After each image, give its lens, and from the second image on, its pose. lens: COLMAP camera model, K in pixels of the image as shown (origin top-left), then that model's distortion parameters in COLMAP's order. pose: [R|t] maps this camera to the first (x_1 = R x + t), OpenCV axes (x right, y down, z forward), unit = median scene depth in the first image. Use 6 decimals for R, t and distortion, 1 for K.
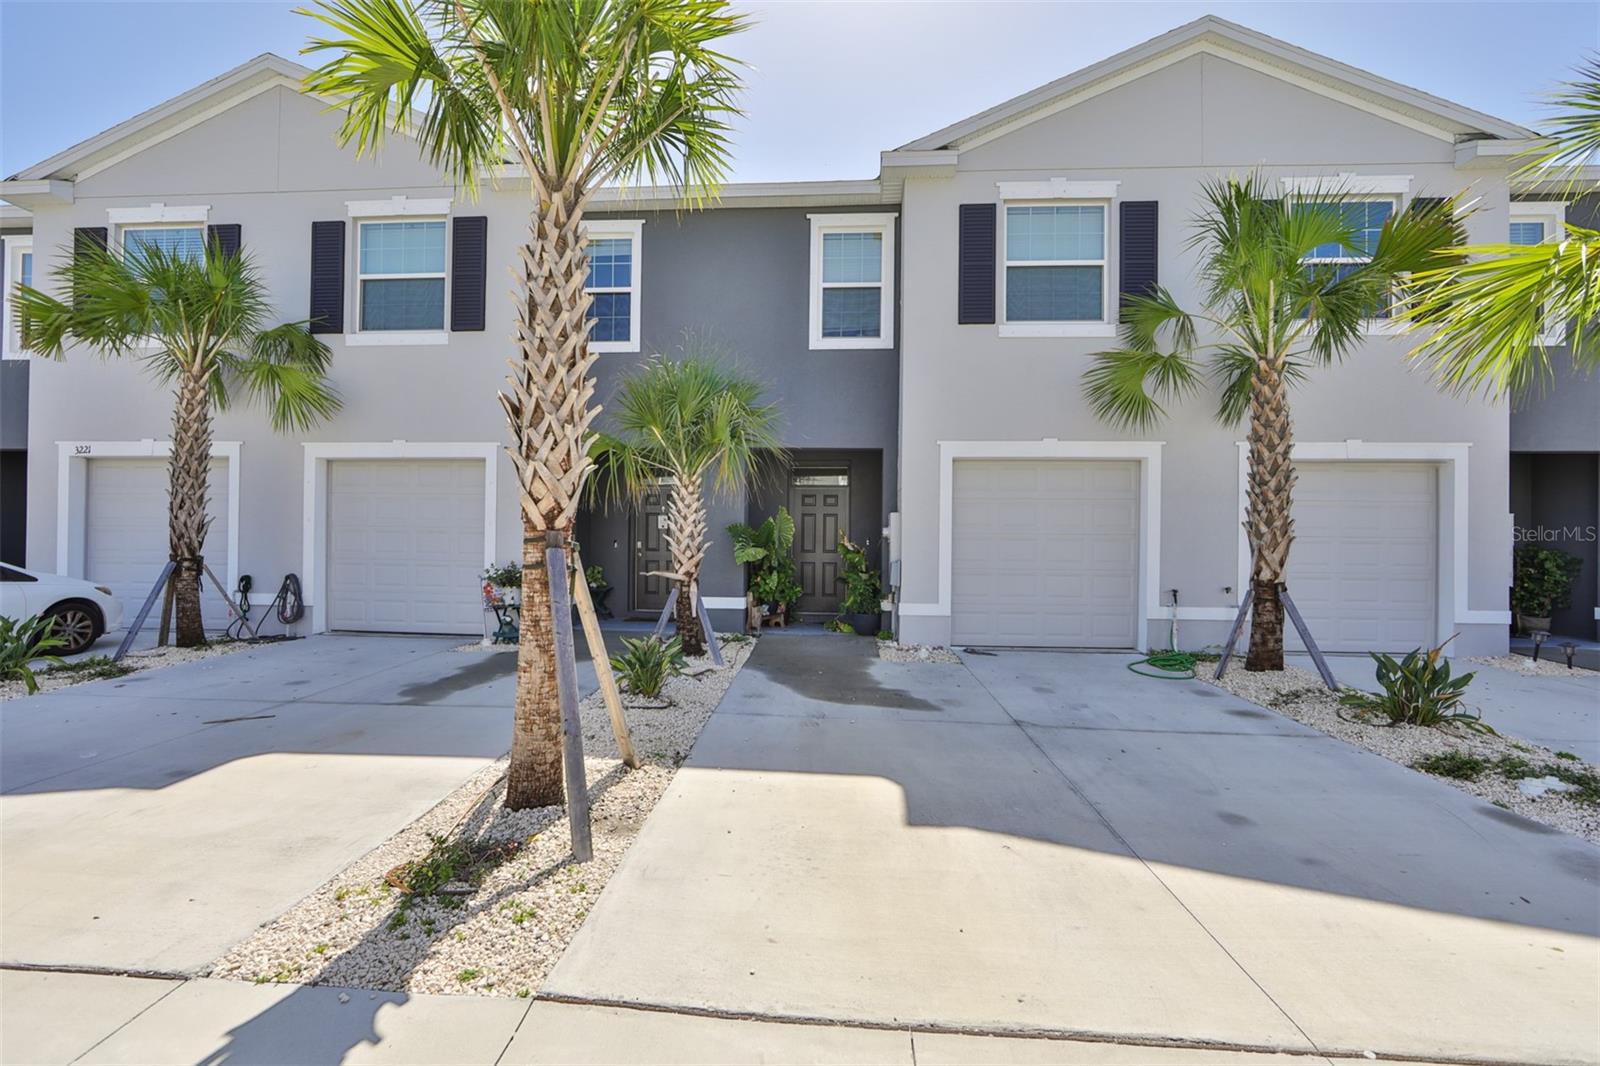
lens RADIAL K [[657.7, 0, 799.6], [0, 657.7, 540.1], [0, 0, 1]] dist [-0.016527, 0.004808]
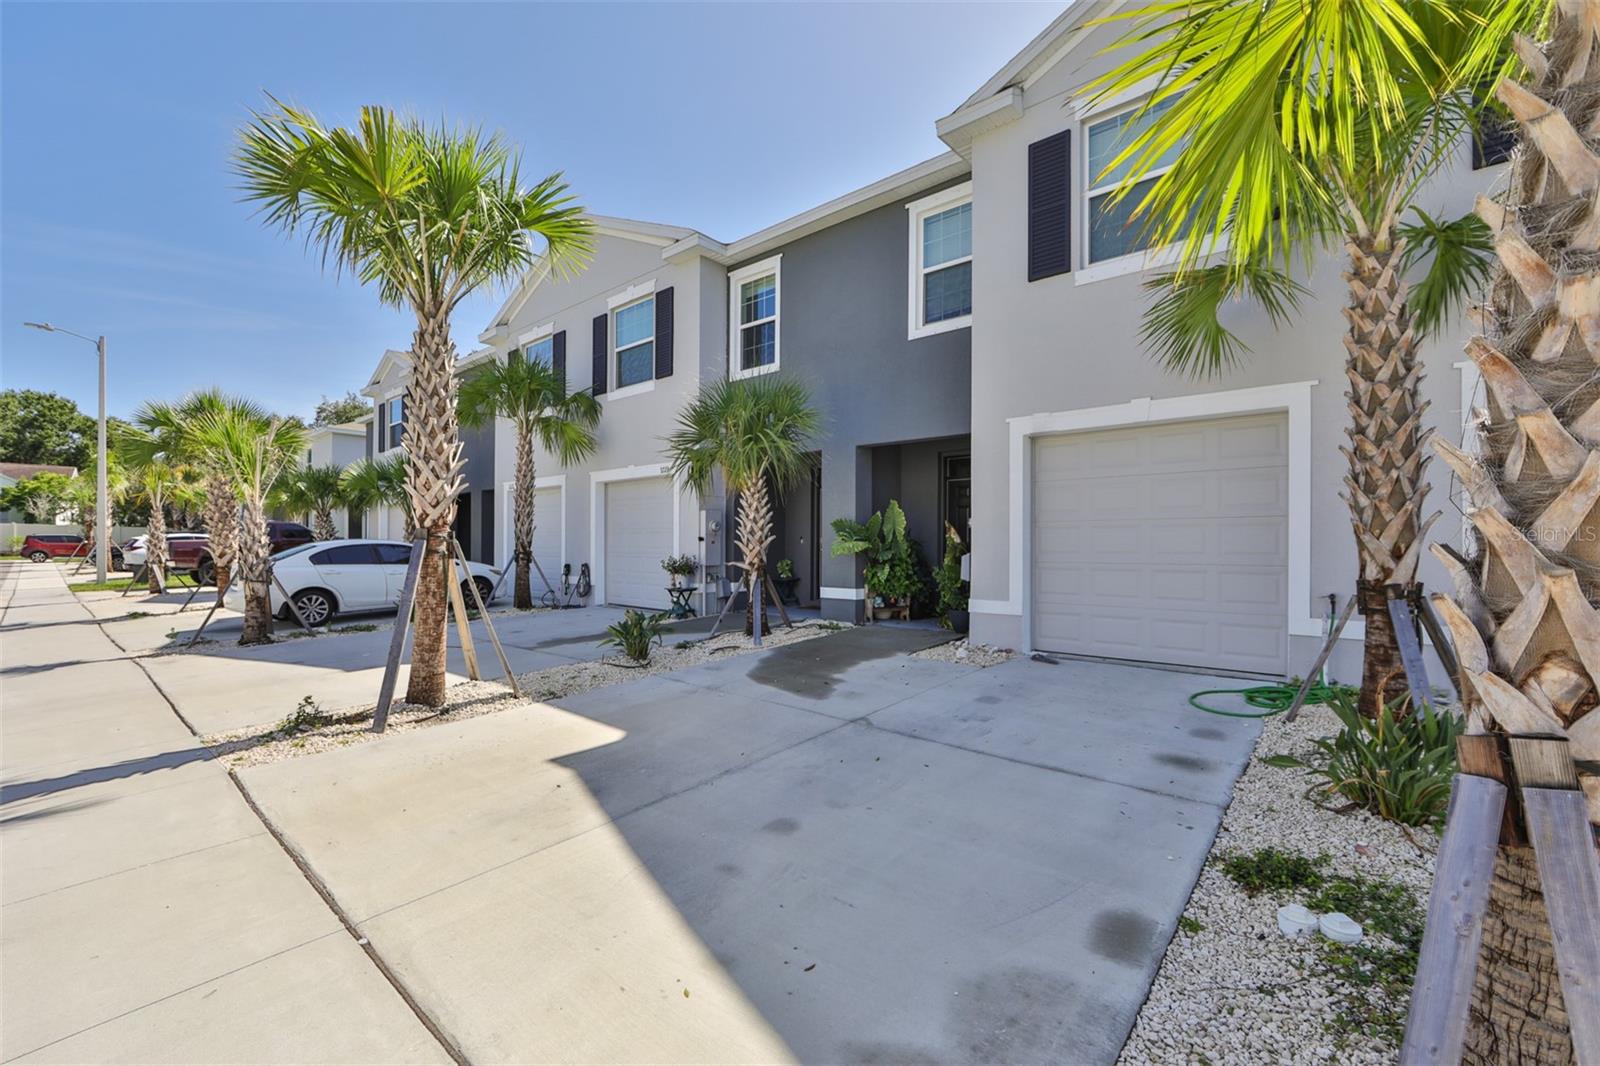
lens RADIAL K [[657.7, 0, 799.6], [0, 657.7, 540.1], [0, 0, 1]] dist [-0.016527, 0.004808]
pose [[0.803409, -0.013397, -0.595277, 0.513461], [0.014693, 0.999888, -0.002672, 0.012046], [0.595246, -0.006600, 0.803516, 0.114960]]
